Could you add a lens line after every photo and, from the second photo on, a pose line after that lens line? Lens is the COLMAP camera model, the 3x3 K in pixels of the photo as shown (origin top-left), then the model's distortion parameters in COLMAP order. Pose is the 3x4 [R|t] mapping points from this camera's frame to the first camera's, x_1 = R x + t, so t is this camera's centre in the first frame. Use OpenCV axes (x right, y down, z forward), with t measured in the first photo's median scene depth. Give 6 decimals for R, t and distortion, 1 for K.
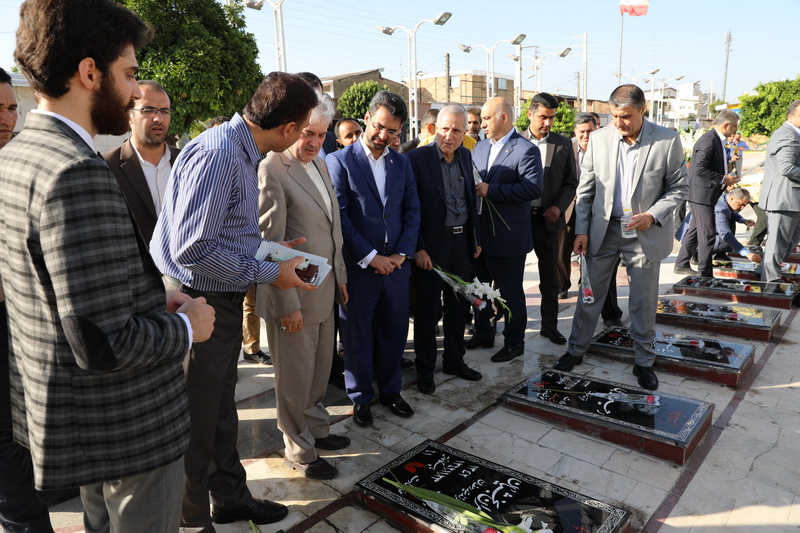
lens RADIAL K [[576.2, 0, 395.3], [0, 576.2, 269.9], [0, 0, 1]] dist [-0.099319, 0.080223]
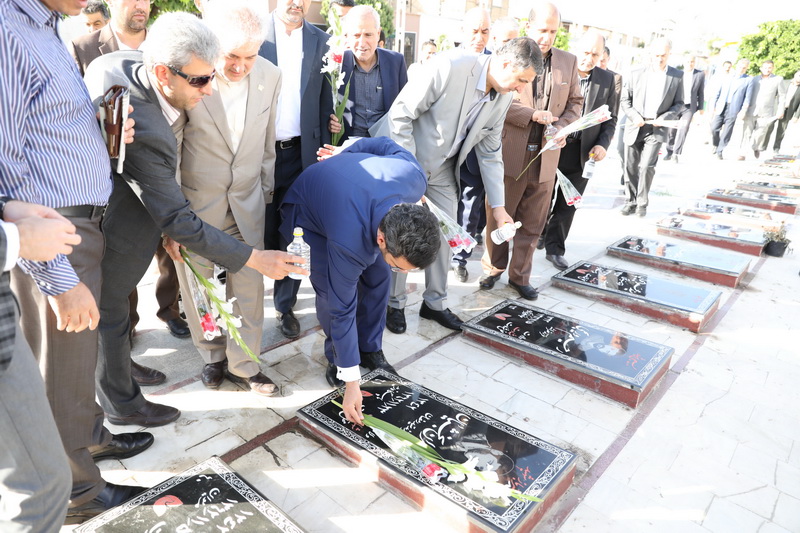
lens RADIAL K [[576.2, 0, 392.6], [0, 576.2, 268.7], [0, 0, 1]] dist [-0.099319, 0.080223]
pose [[0.997126, 0.063411, 0.041464, 0.010694], [-0.068592, 0.987969, 0.138610, -0.001429], [-0.032176, -0.141056, 0.989479, 0.023598]]
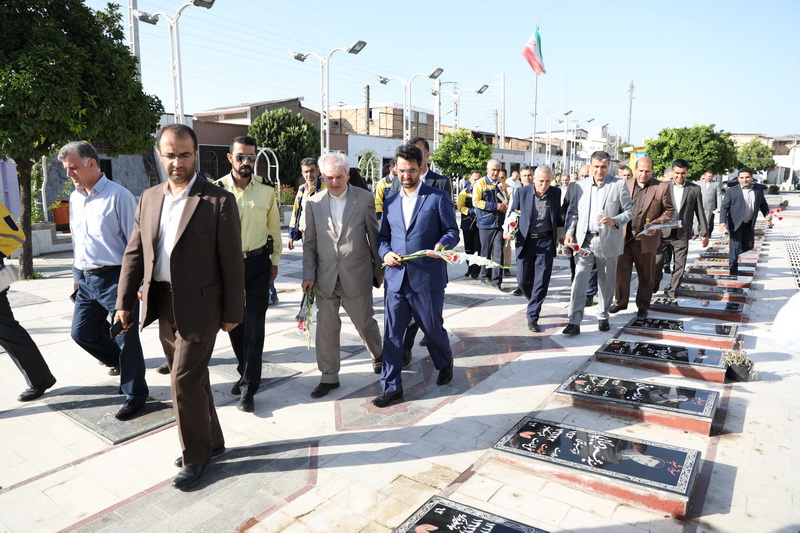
lens RADIAL K [[576.2, 0, 401.1], [0, 576.2, 267.4], [0, 0, 1]] dist [-0.099319, 0.080223]
pose [[0.989521, 0.013266, 0.143782, 0.057998], [-0.005165, 0.998385, -0.056571, -0.041602], [-0.144300, 0.055236, 0.987991, 0.141859]]
